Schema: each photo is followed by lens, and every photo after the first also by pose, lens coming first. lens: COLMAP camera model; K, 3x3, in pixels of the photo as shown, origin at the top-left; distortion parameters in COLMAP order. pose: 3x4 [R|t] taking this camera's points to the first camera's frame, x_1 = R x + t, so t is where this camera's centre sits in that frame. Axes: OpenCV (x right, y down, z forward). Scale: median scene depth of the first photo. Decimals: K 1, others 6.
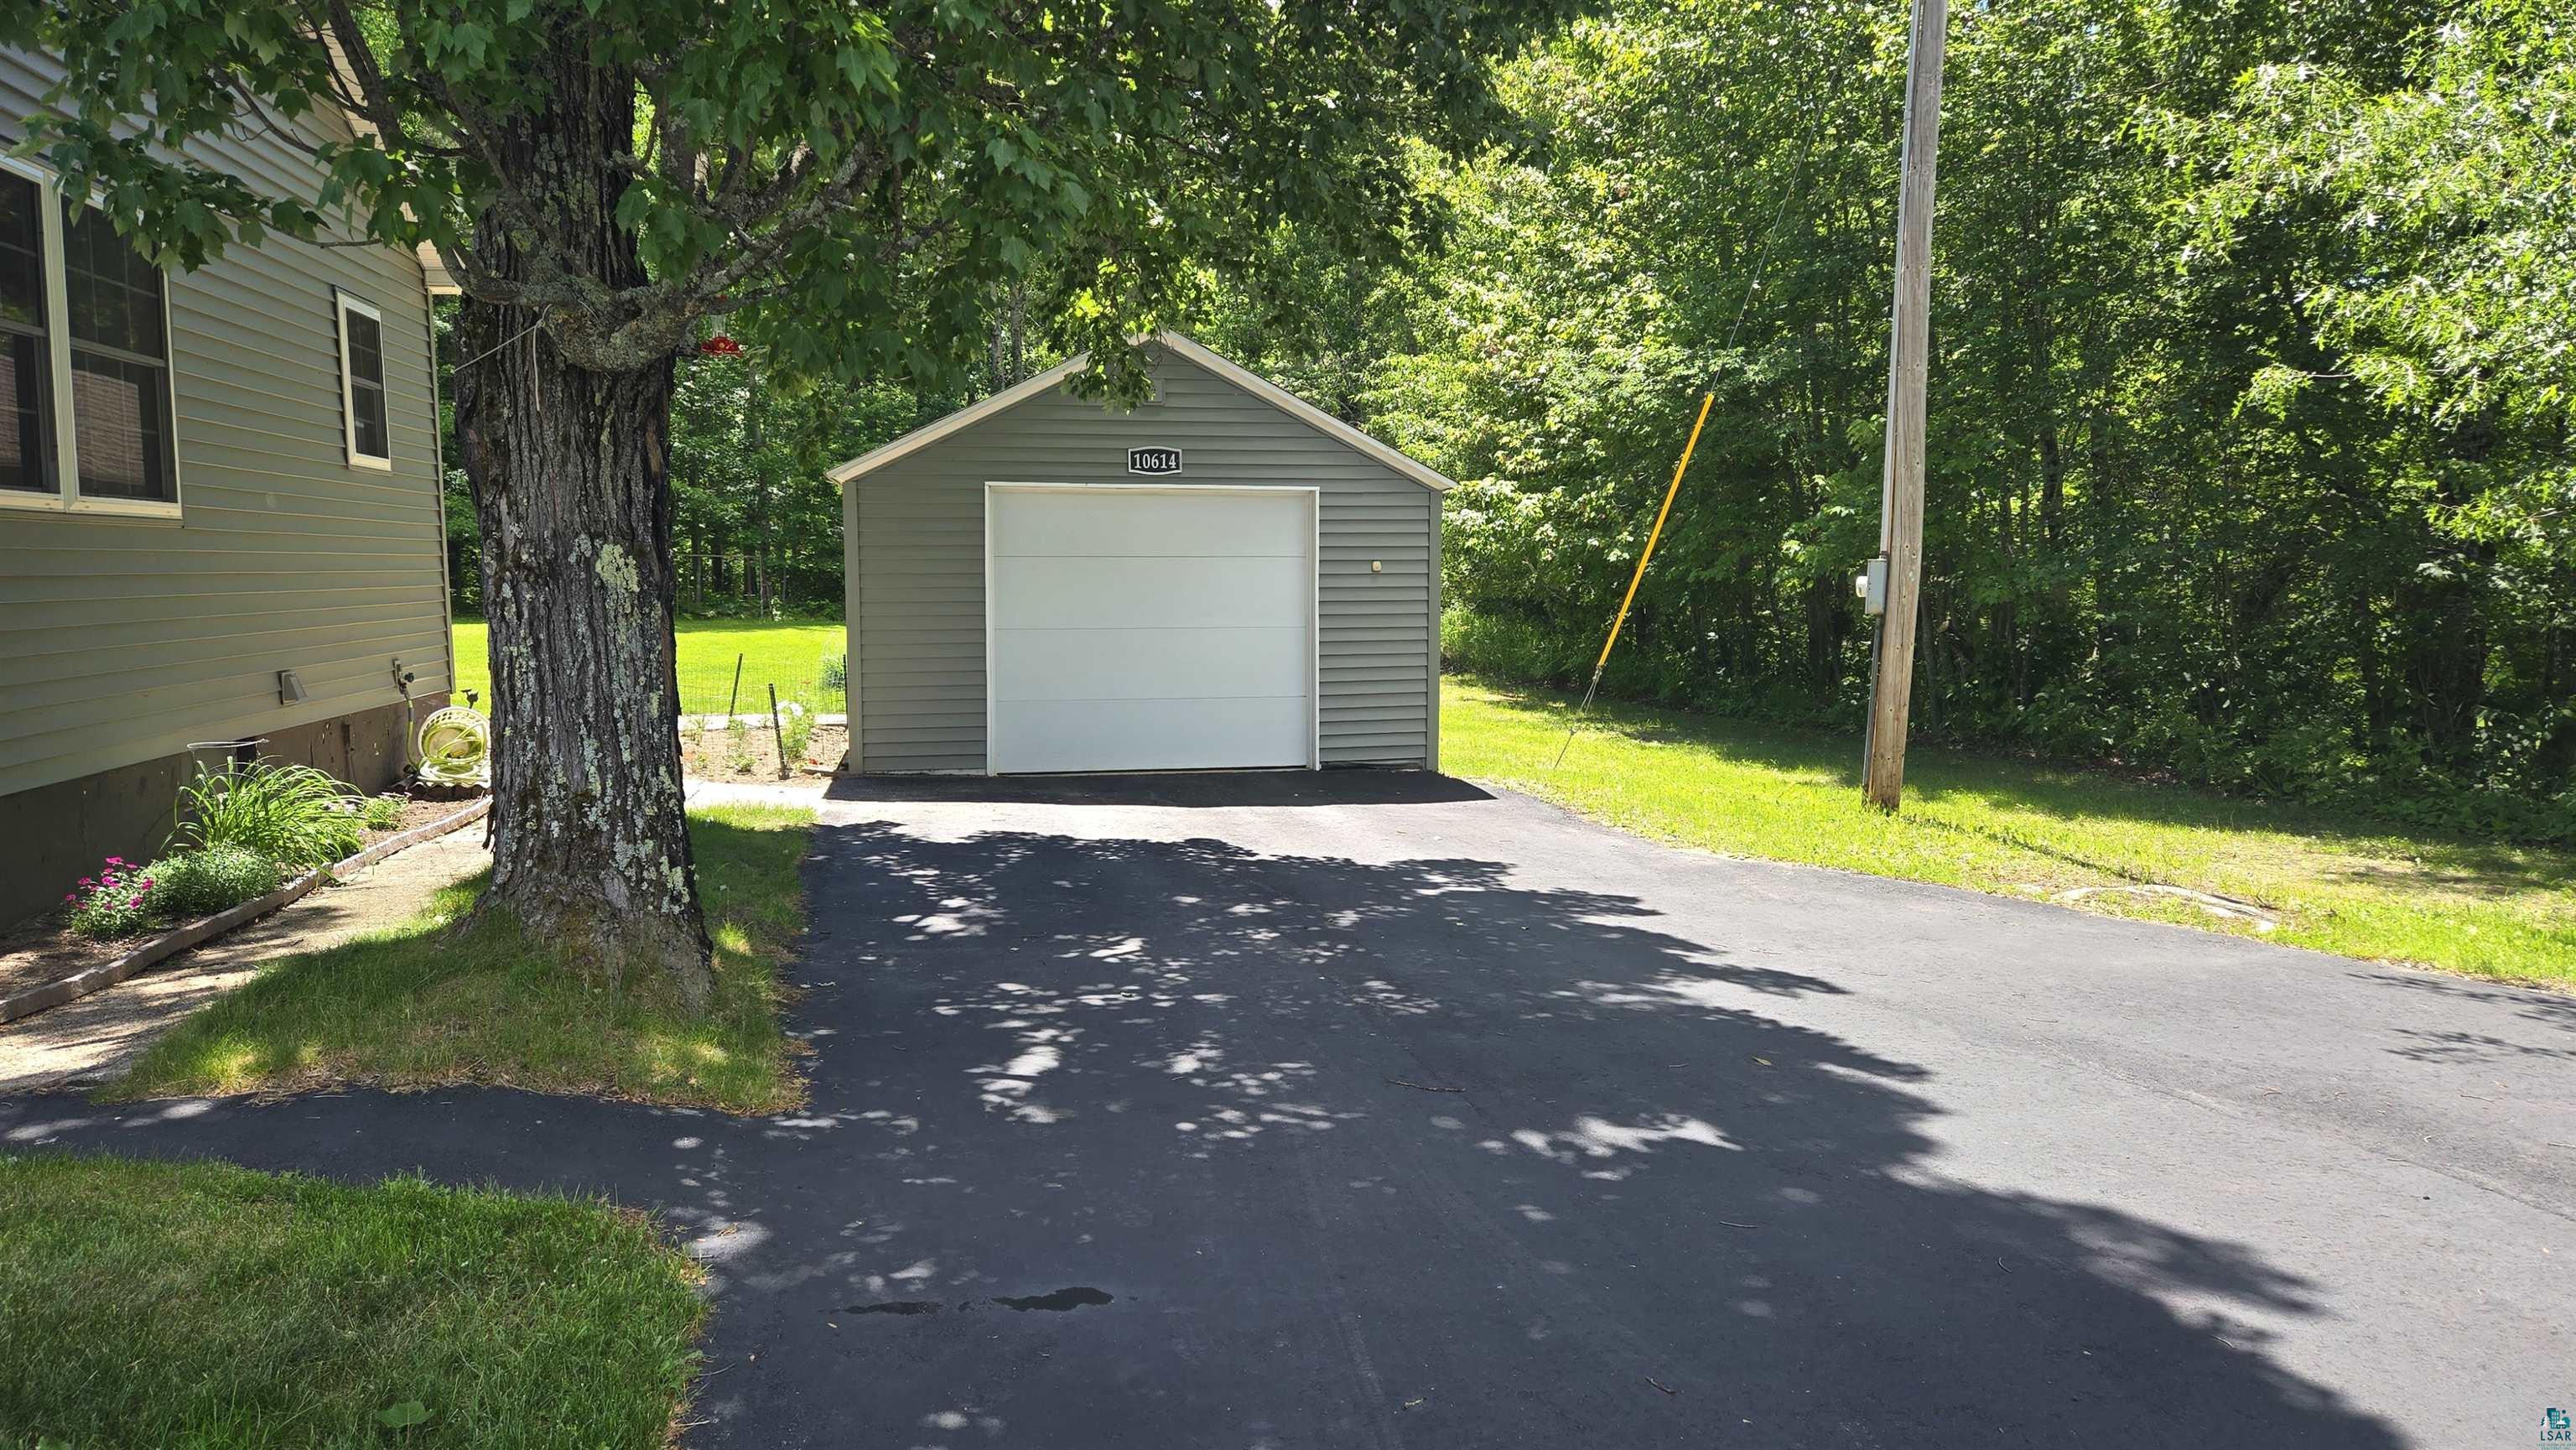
lens RADIAL K [[1725.3, 0, 1296.2], [0, 1725.3, 728.3], [0, 0, 1]] dist [0.068979, -0.047928]
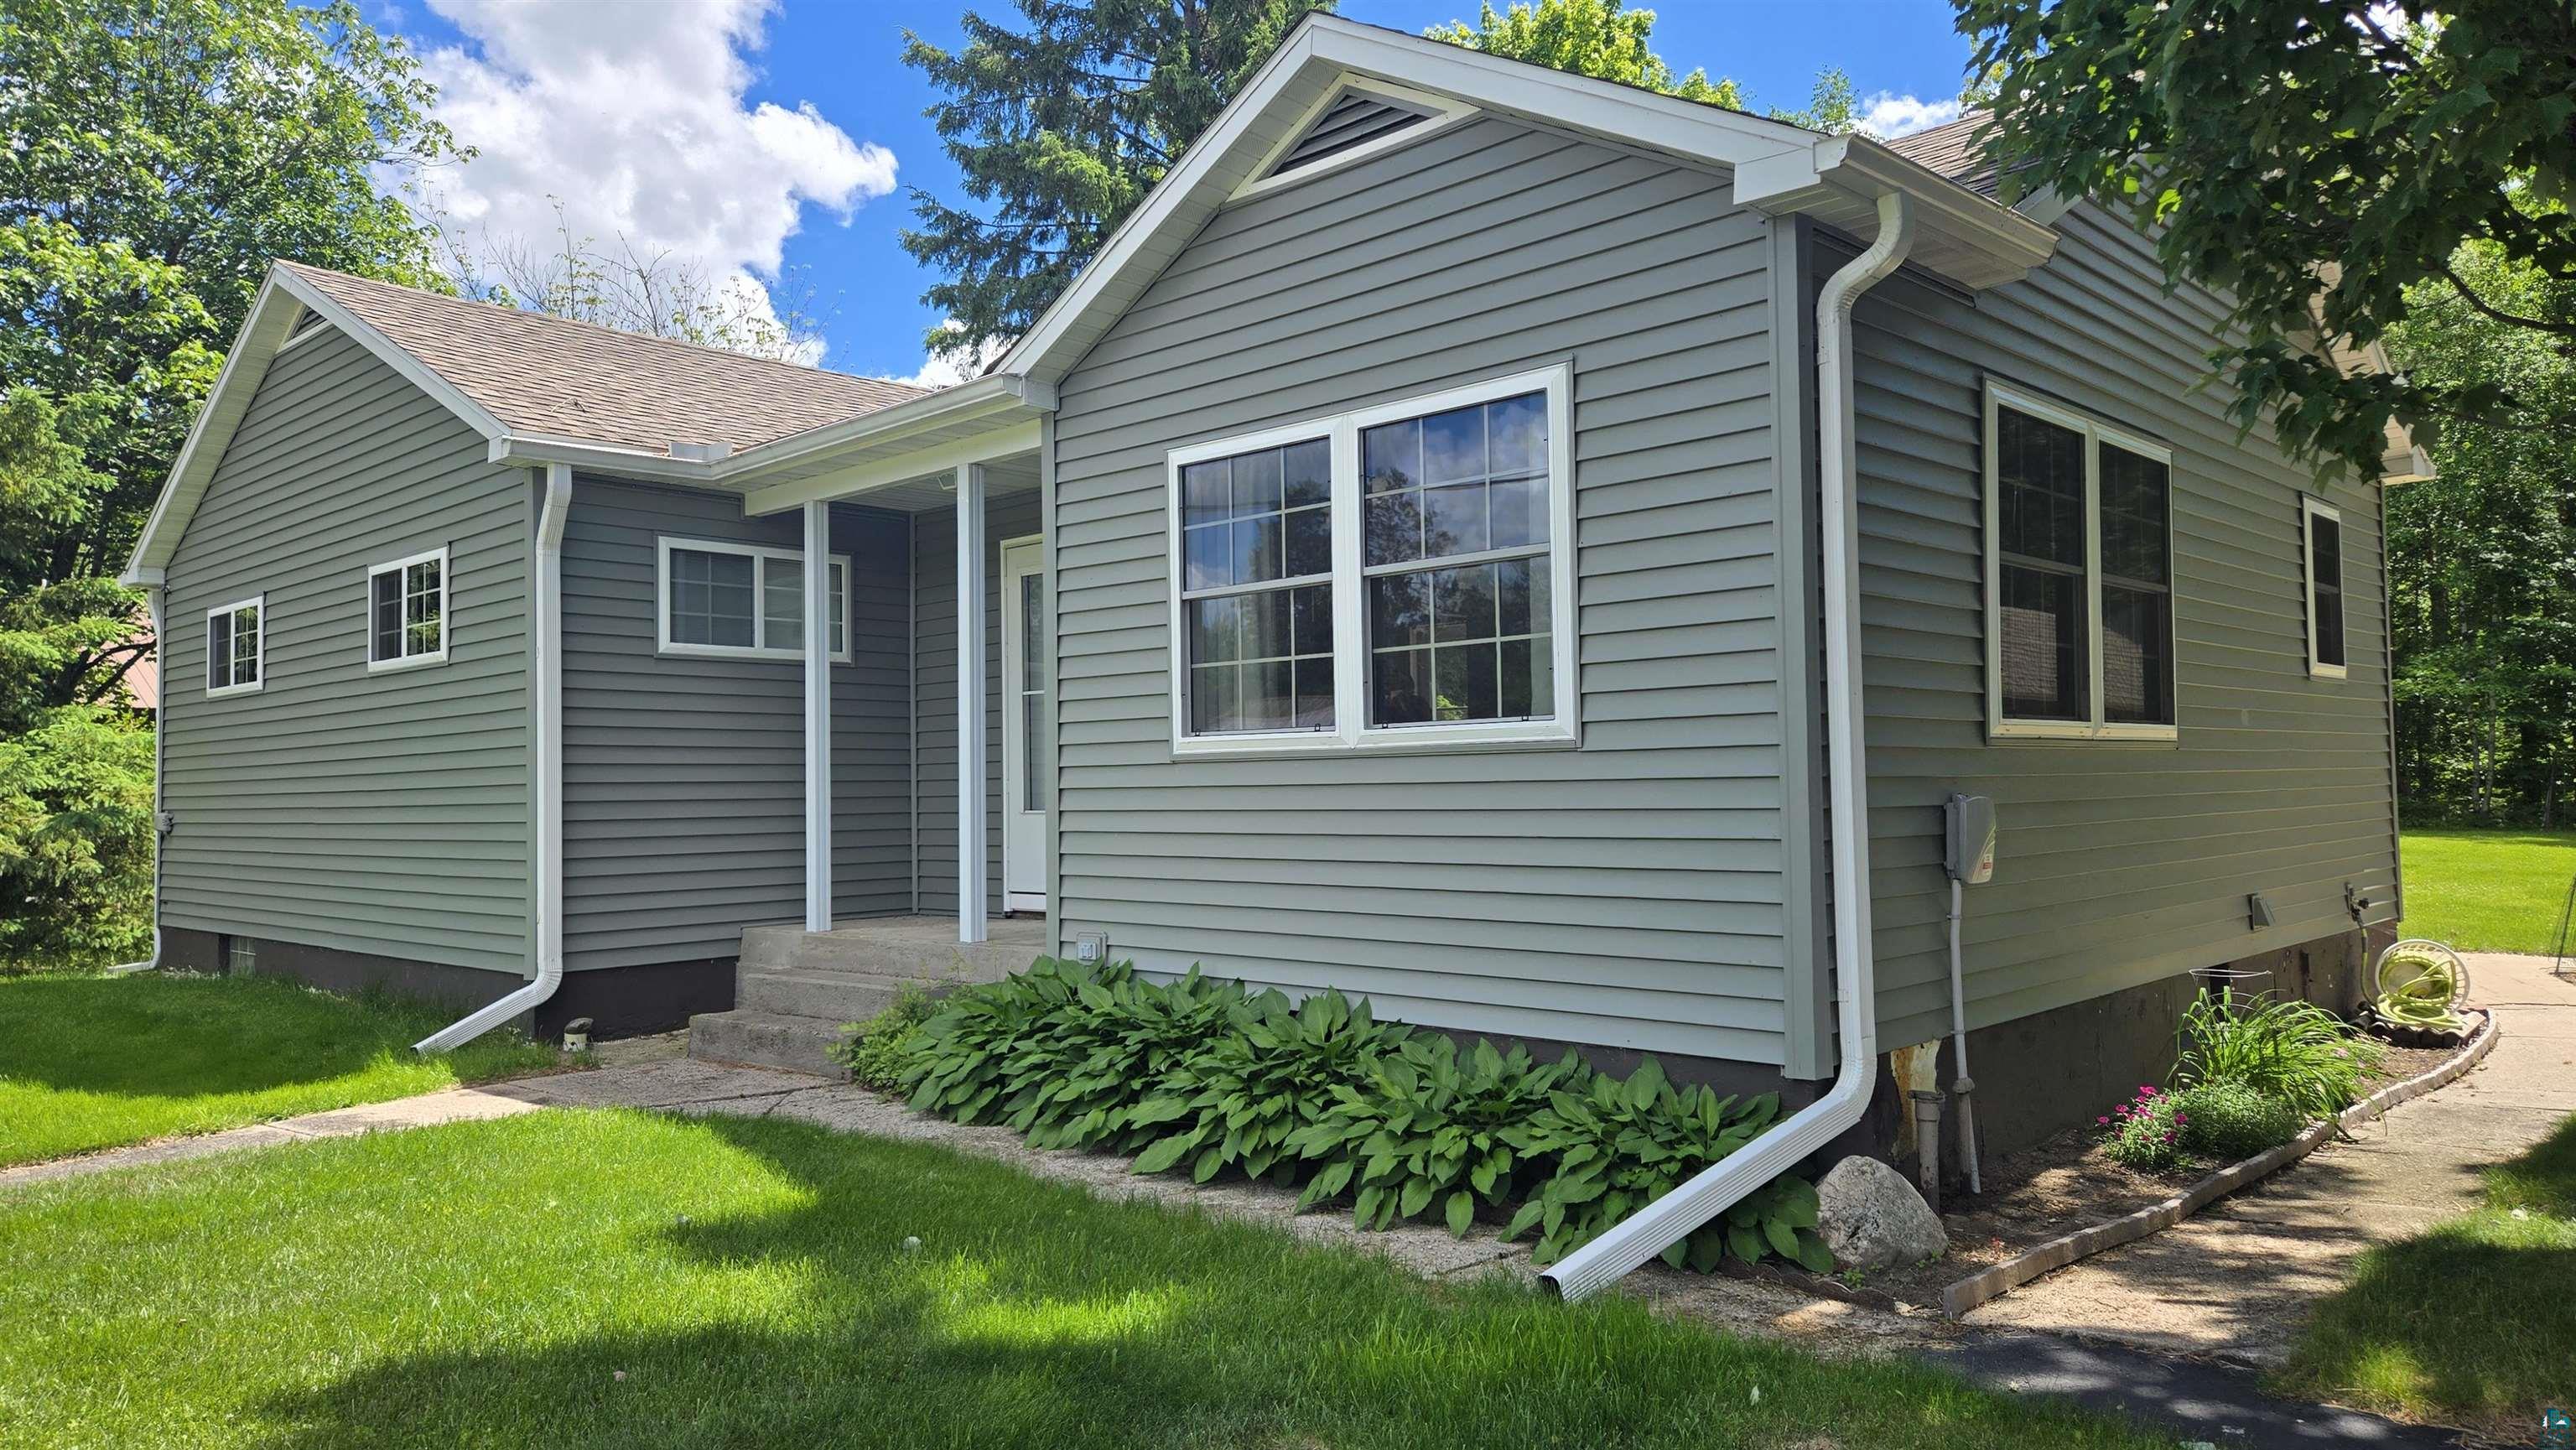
lens RADIAL K [[1725.3, 0, 1281.0], [0, 1725.3, 723.4], [0, 0, 1]] dist [0.068979, -0.047928]
pose [[0.576979, -0.036553, -0.815941, -0.118076], [-0.060791, 0.994305, -0.087531, -0.011278], [0.814494, 0.100105, 0.571471, 0.018148]]
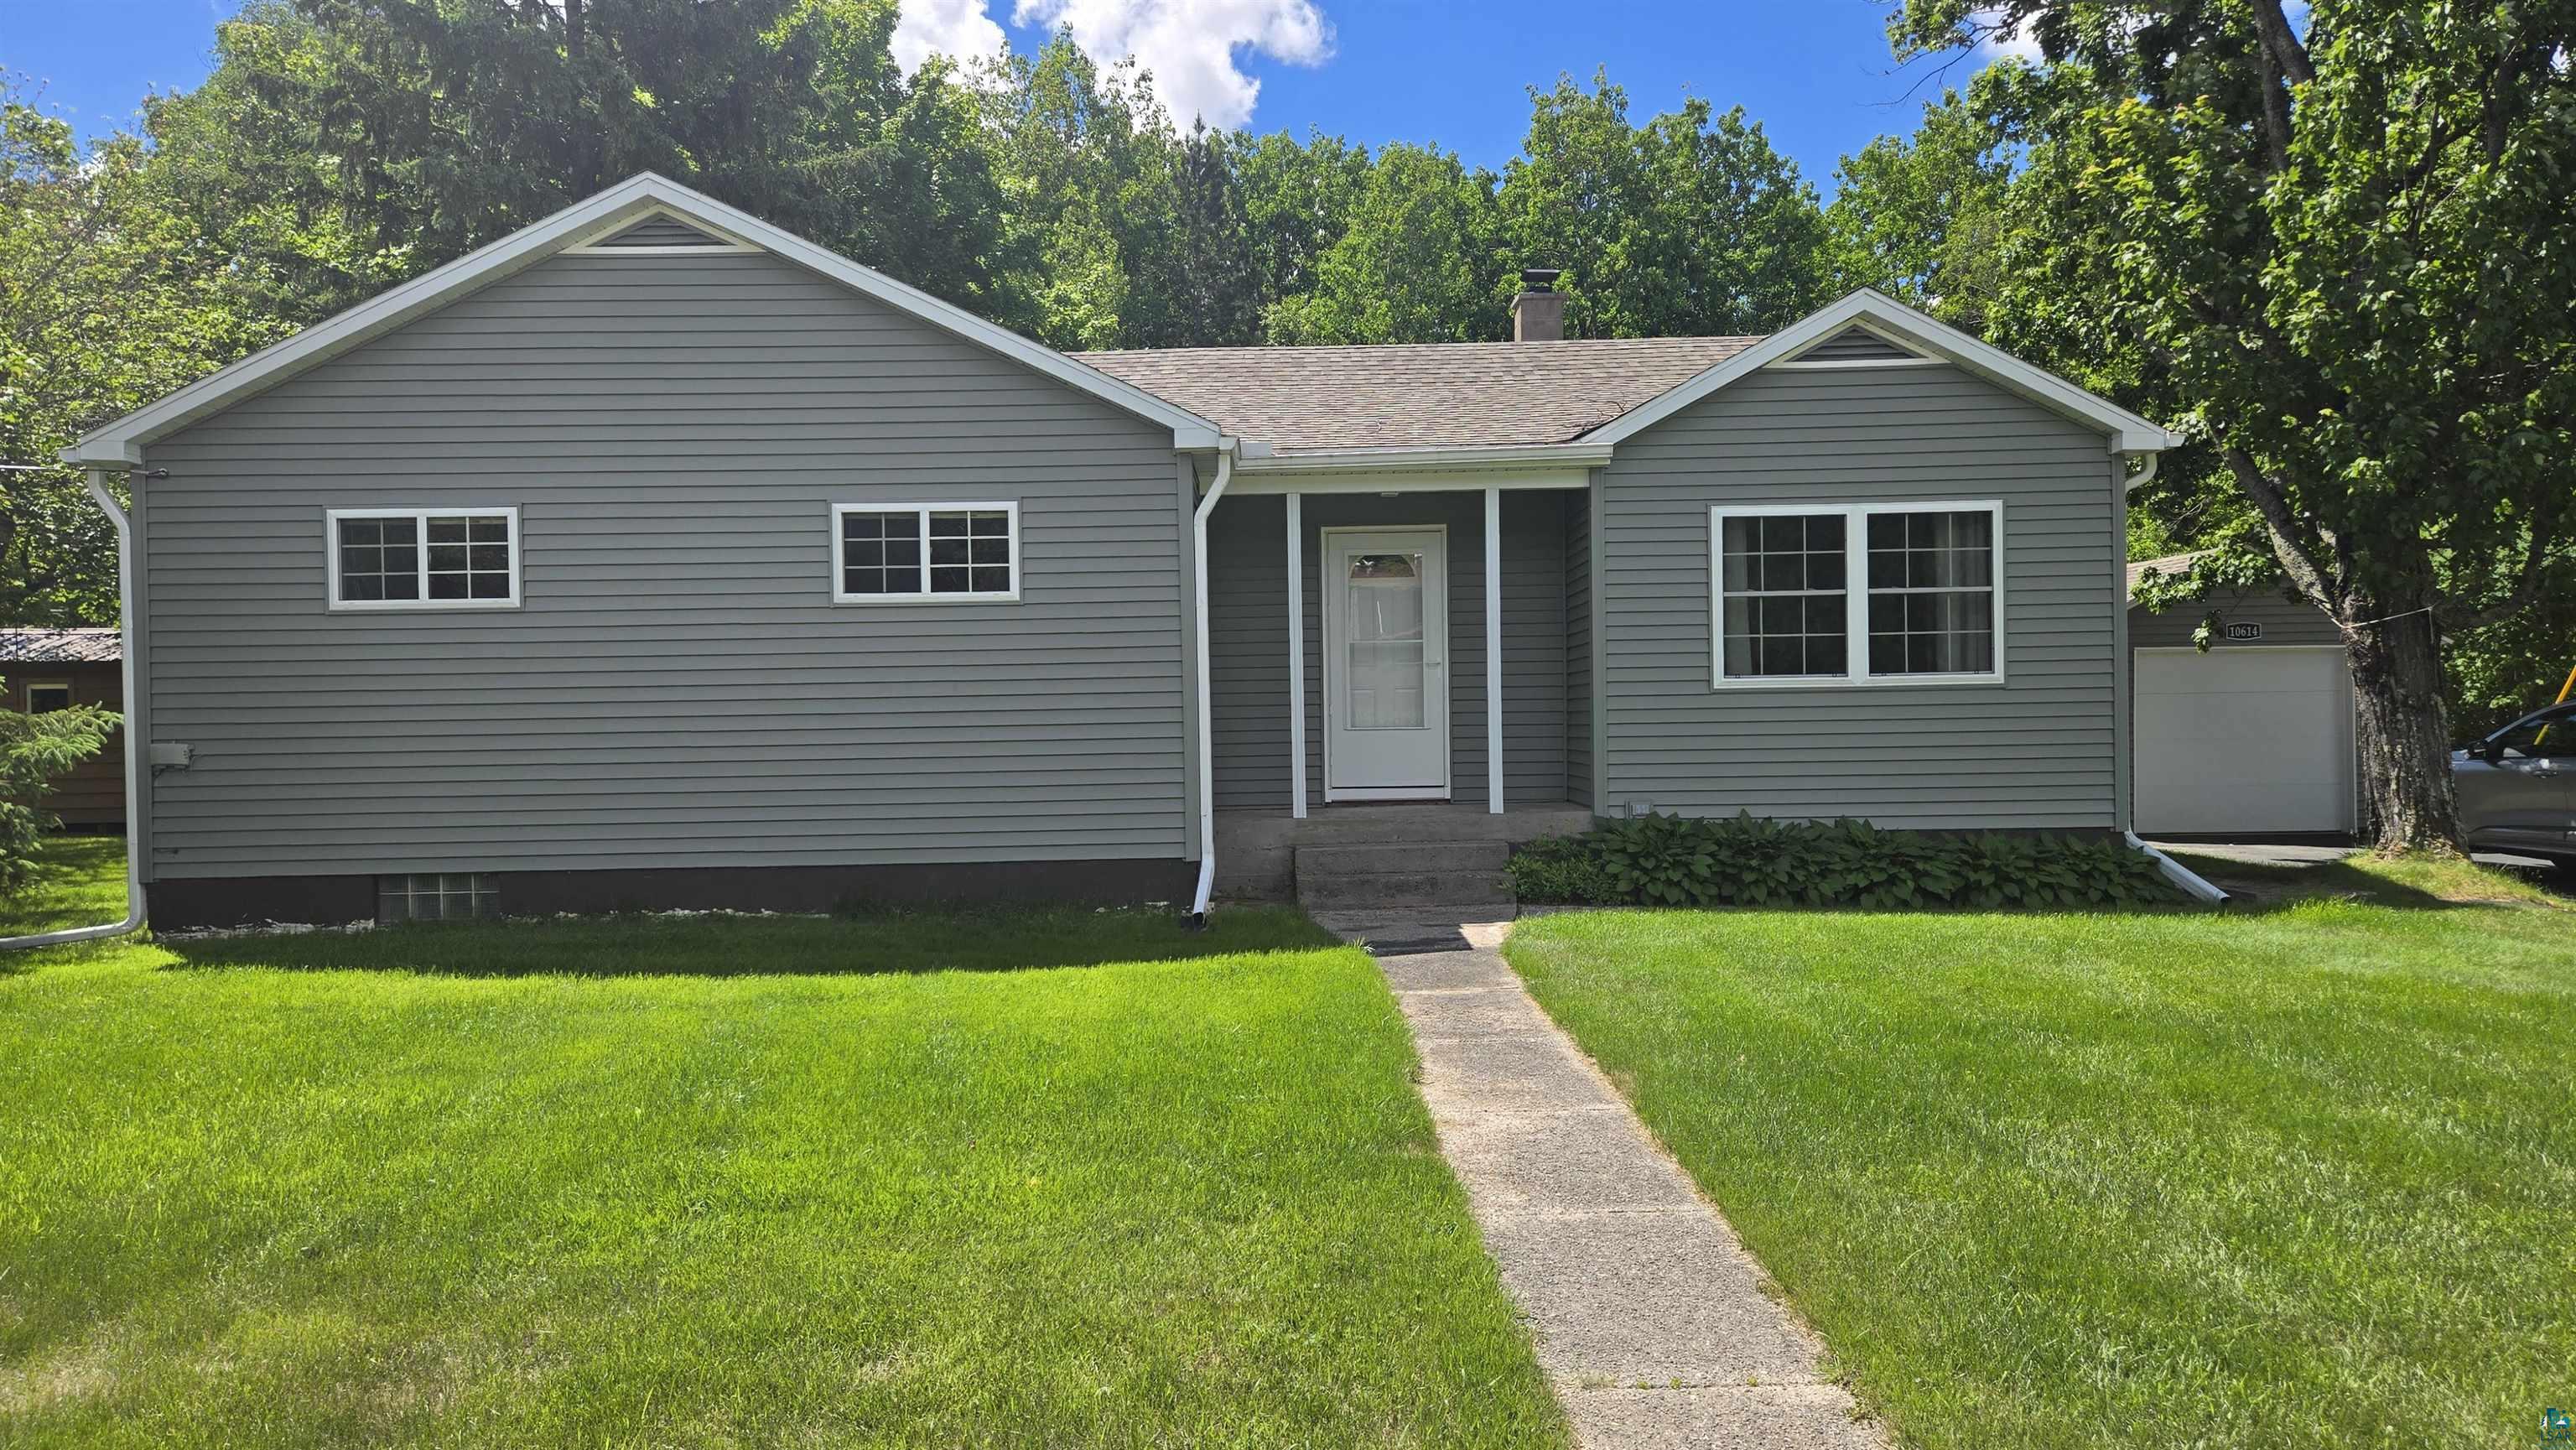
lens RADIAL K [[1725.3, 0, 1290.1], [0, 1725.3, 726.3], [0, 0, 1]] dist [0.068979, -0.047928]
pose [[0.981969, -0.011045, -0.188721, -1.441992], [-0.003293, 0.997141, -0.075489, 0.128268], [0.189015, 0.074749, 0.979125, -1.675799]]
